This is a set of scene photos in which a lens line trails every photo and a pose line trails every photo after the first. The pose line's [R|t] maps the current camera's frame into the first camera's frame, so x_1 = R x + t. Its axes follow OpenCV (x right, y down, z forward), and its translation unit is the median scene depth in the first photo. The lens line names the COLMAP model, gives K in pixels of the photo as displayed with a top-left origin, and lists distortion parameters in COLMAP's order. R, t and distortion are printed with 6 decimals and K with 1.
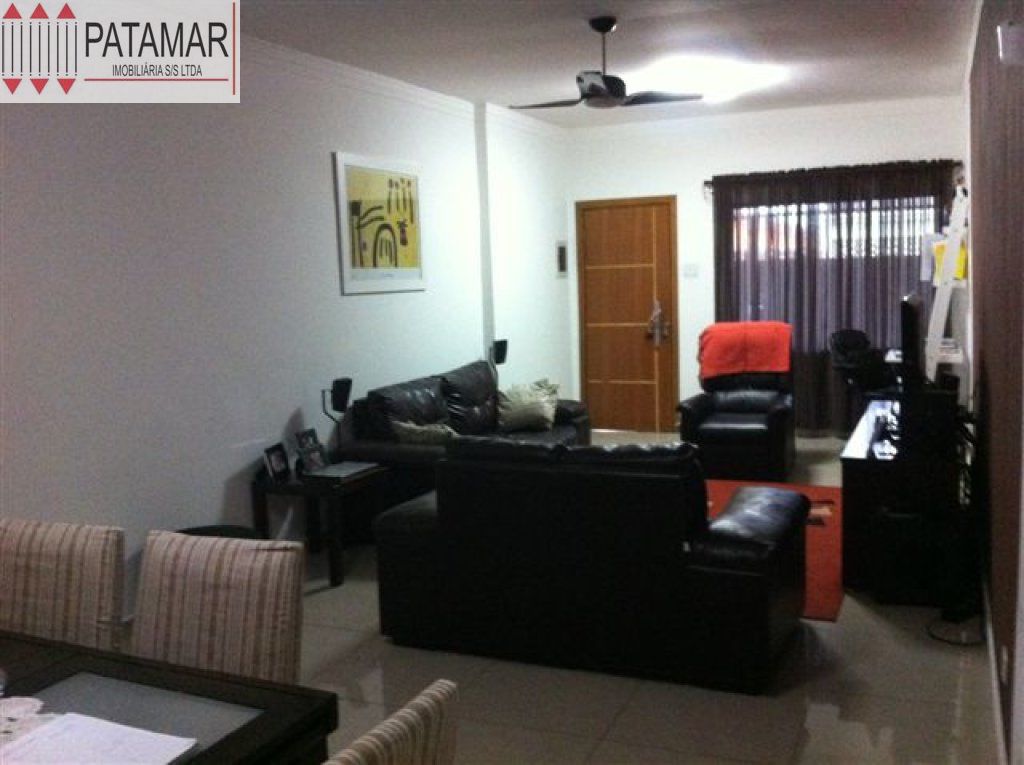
lens RADIAL K [[1017.9, 0, 512.0], [0, 1017.9, 382.5], [0, 0, 1]] dist [0.189244, -0.614825]
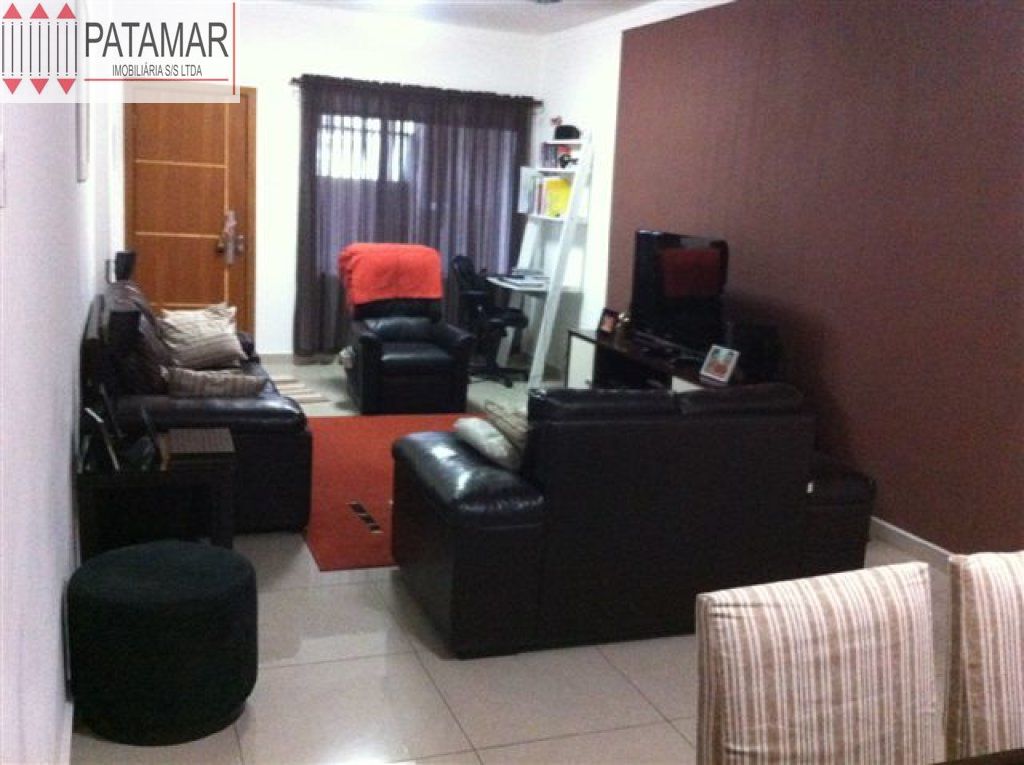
lens RADIAL K [[1017.9, 0, 512.0], [0, 1017.9, 382.5], [0, 0, 1]] dist [0.189244, -0.614825]
pose [[0.693401, -0.051772, 0.718689, -0.364276], [-0.009481, 0.996673, 0.080945, -0.009398], [-0.720489, -0.062941, 0.690604, 0.259017]]
